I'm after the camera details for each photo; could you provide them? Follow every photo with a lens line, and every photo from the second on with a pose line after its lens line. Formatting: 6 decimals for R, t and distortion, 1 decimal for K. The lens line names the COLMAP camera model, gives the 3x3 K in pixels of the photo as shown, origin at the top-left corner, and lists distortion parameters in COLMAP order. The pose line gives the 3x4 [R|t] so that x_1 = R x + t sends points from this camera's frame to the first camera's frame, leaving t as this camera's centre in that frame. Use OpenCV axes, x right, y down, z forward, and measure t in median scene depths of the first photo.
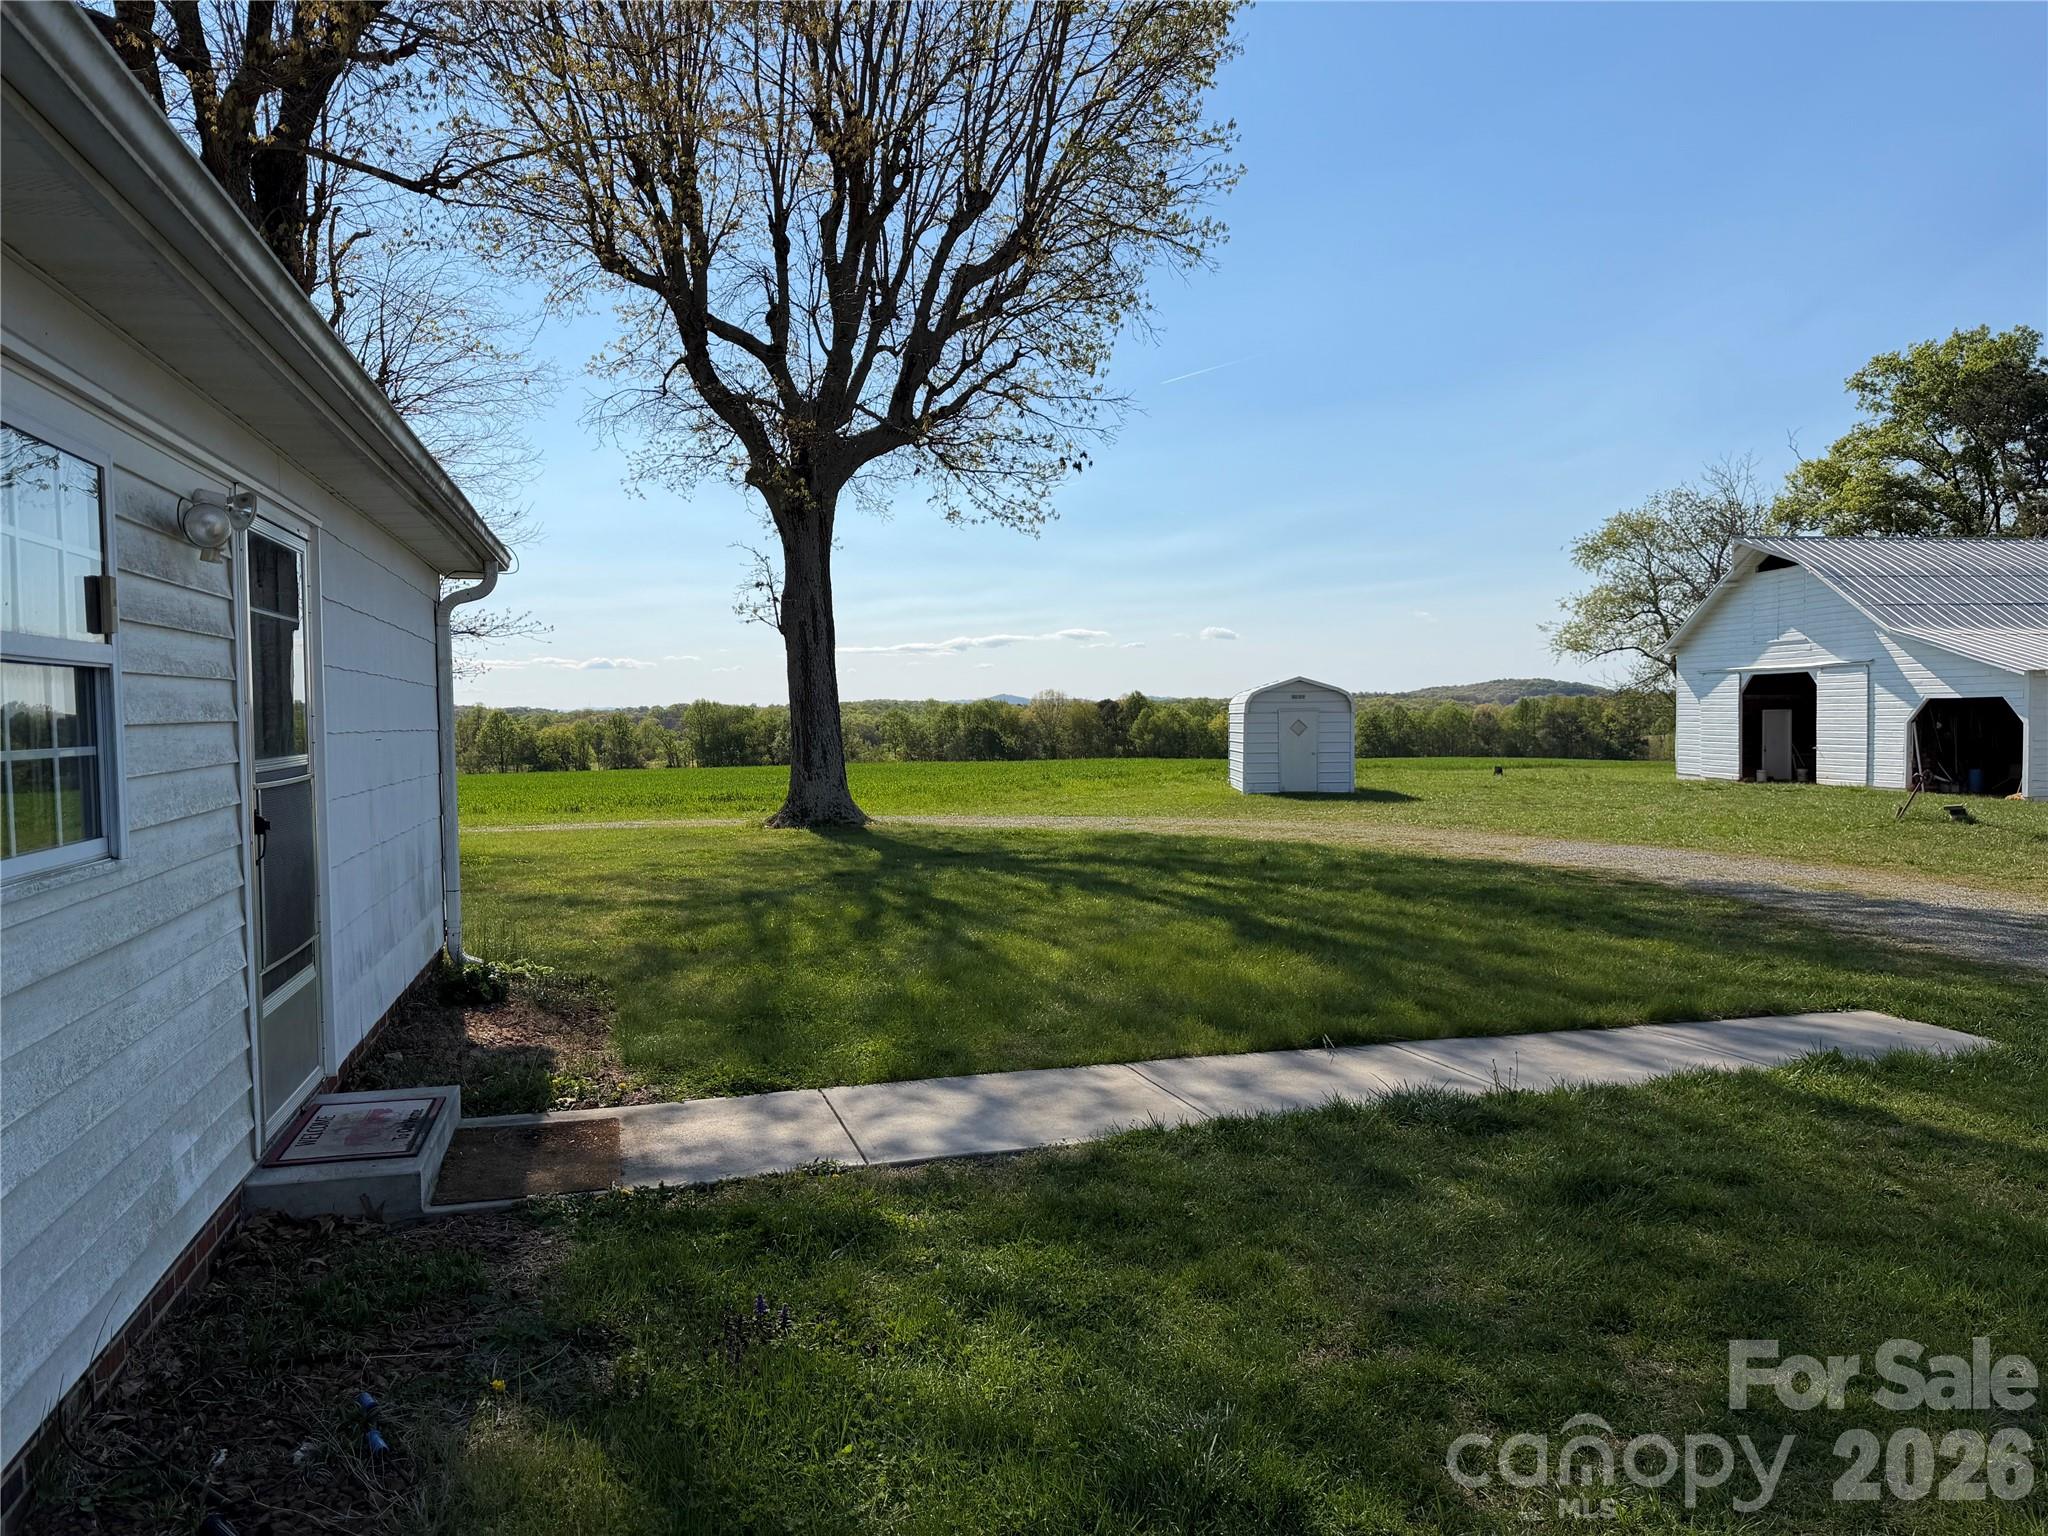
lens RADIAL K [[1417.9, 0, 1005.1], [0, 1417.9, 796.1], [0, 0, 1]] dist [0.043597, -0.086678]
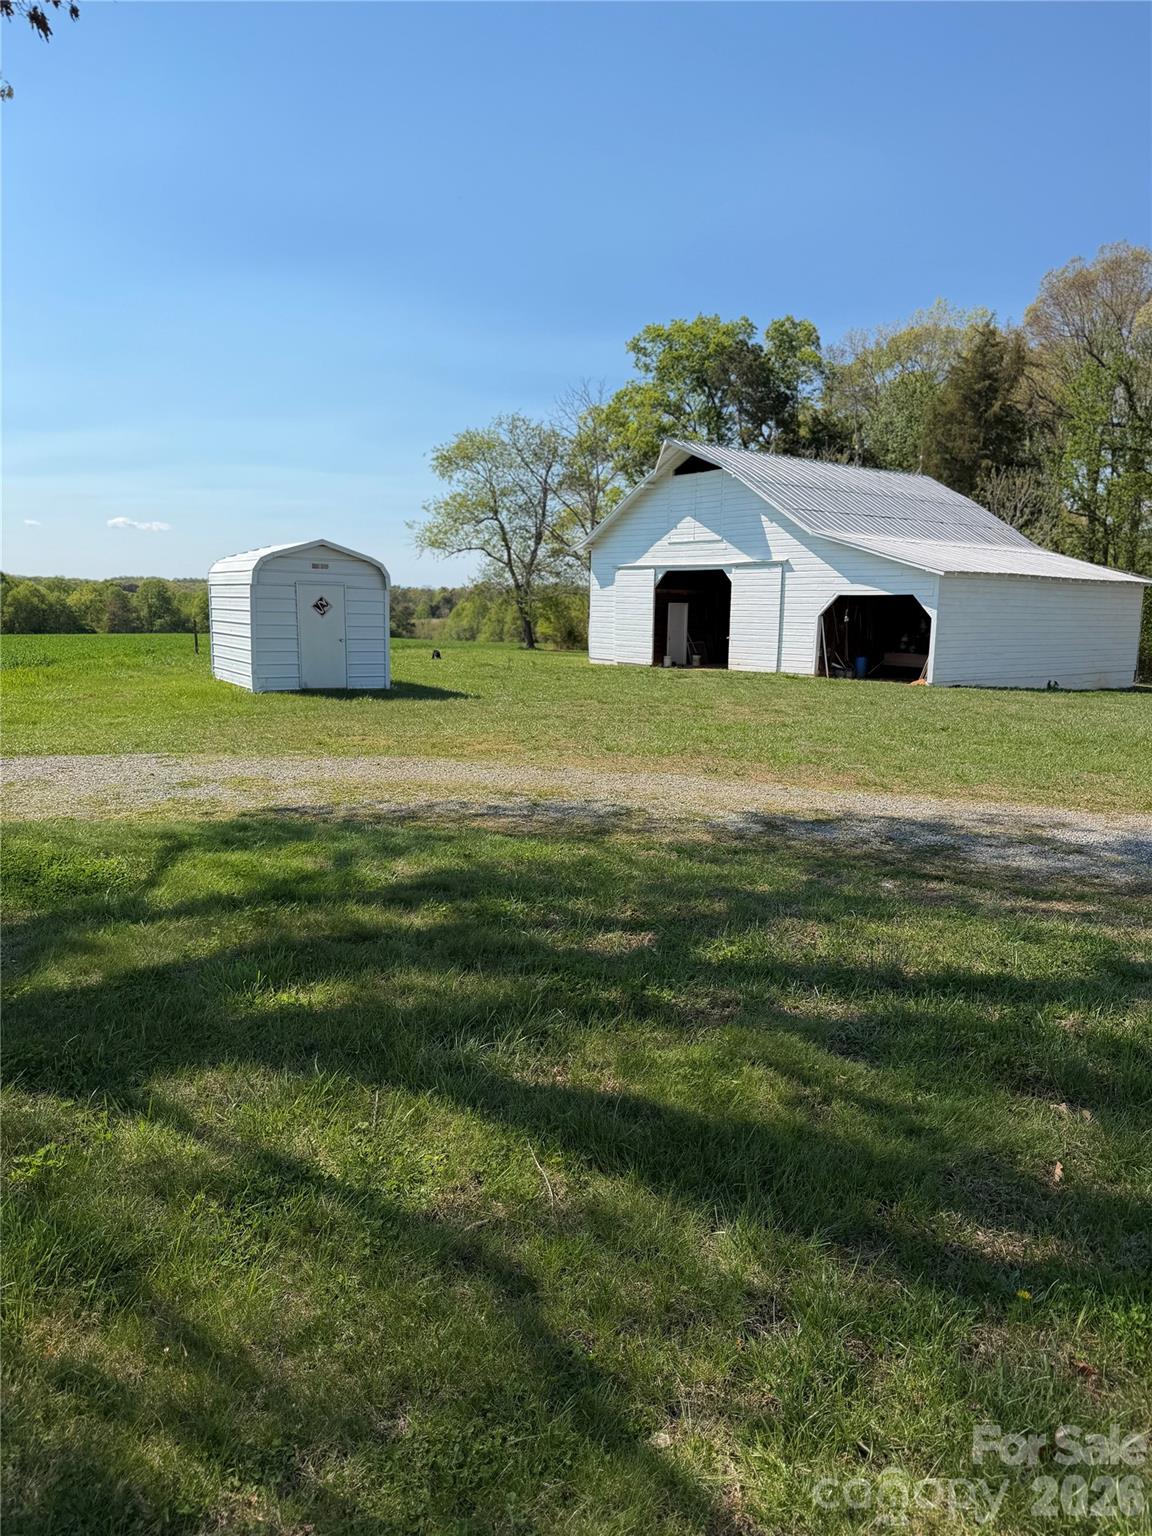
lens RADIAL K [[1071.5, 0, 576.0], [0, 1071.5, 768.0], [0, 0, 1]] dist [0.091302, -0.097818]
pose [[0.831945, -0.054993, 0.552126, -0.005532], [0.001057, 0.995232, 0.097535, -0.010454], [-0.554857, -0.080561, 0.828036, 0.257330]]
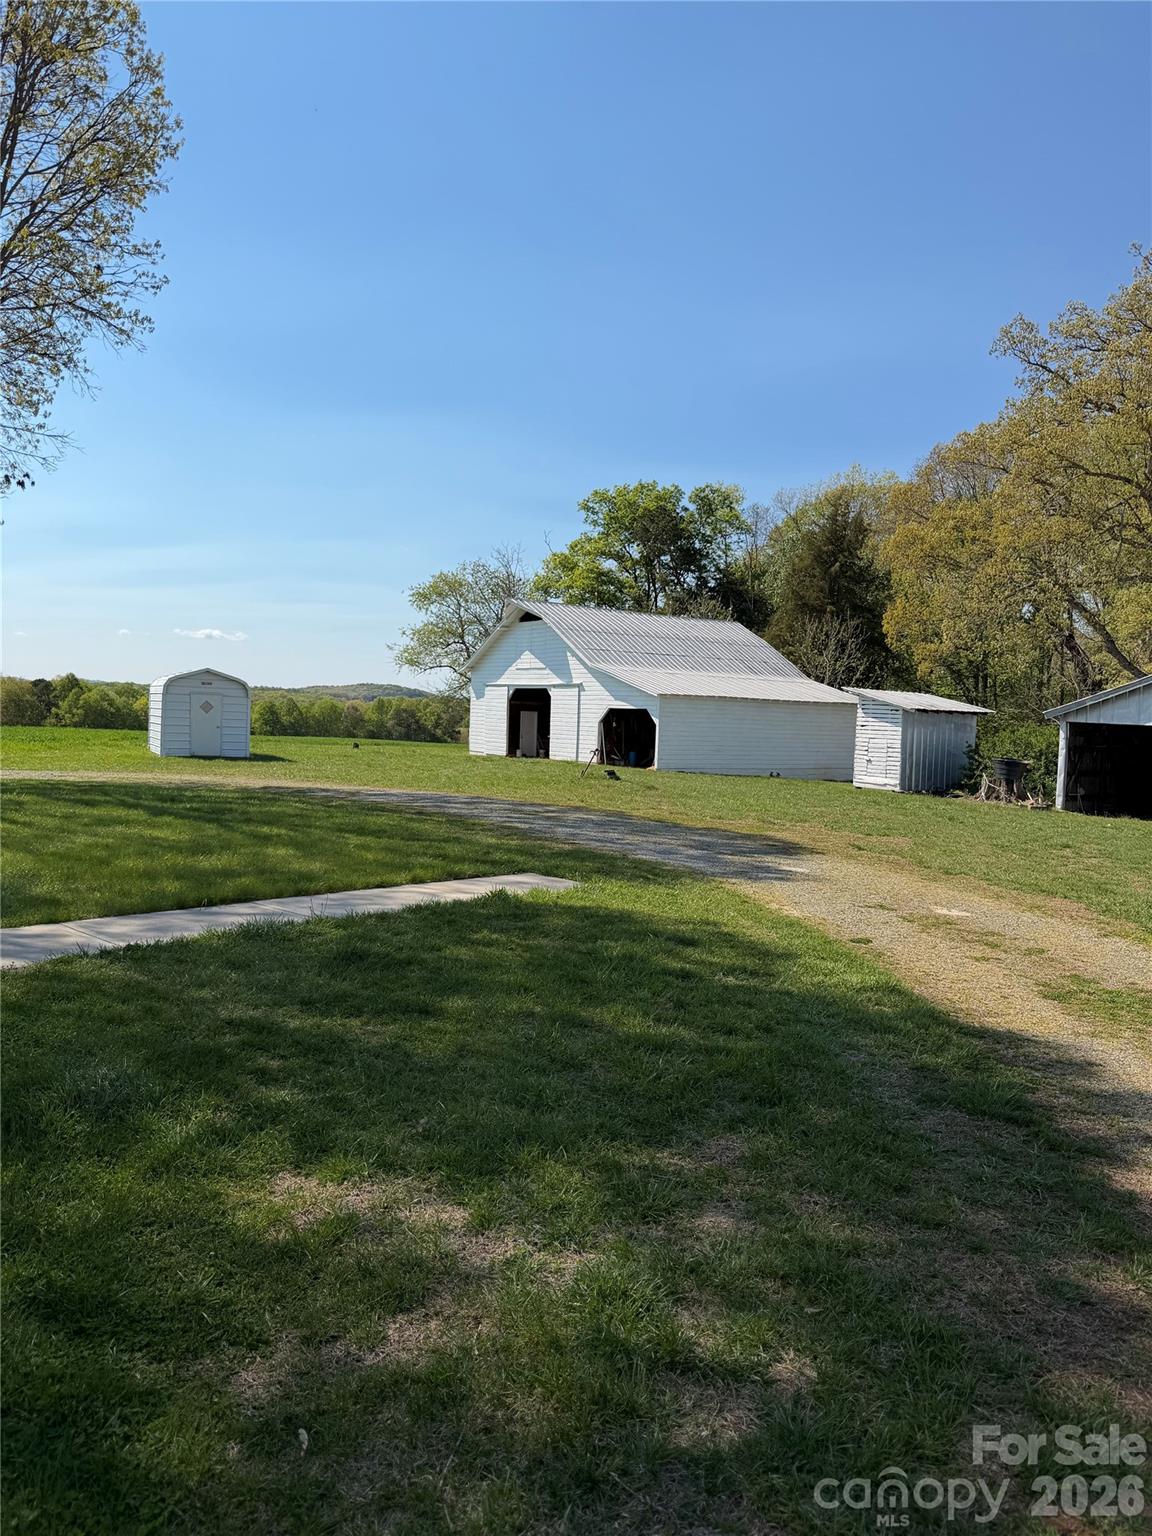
lens RADIAL K [[1071.5, 0, 576.0], [0, 1071.5, 768.0], [0, 0, 1]] dist [0.091302, -0.097818]
pose [[0.862377, 0.019947, 0.505874, -0.003606], [-0.020645, 0.999778, -0.004229, 0.003838], [-0.505846, -0.006797, 0.862597, -0.028665]]
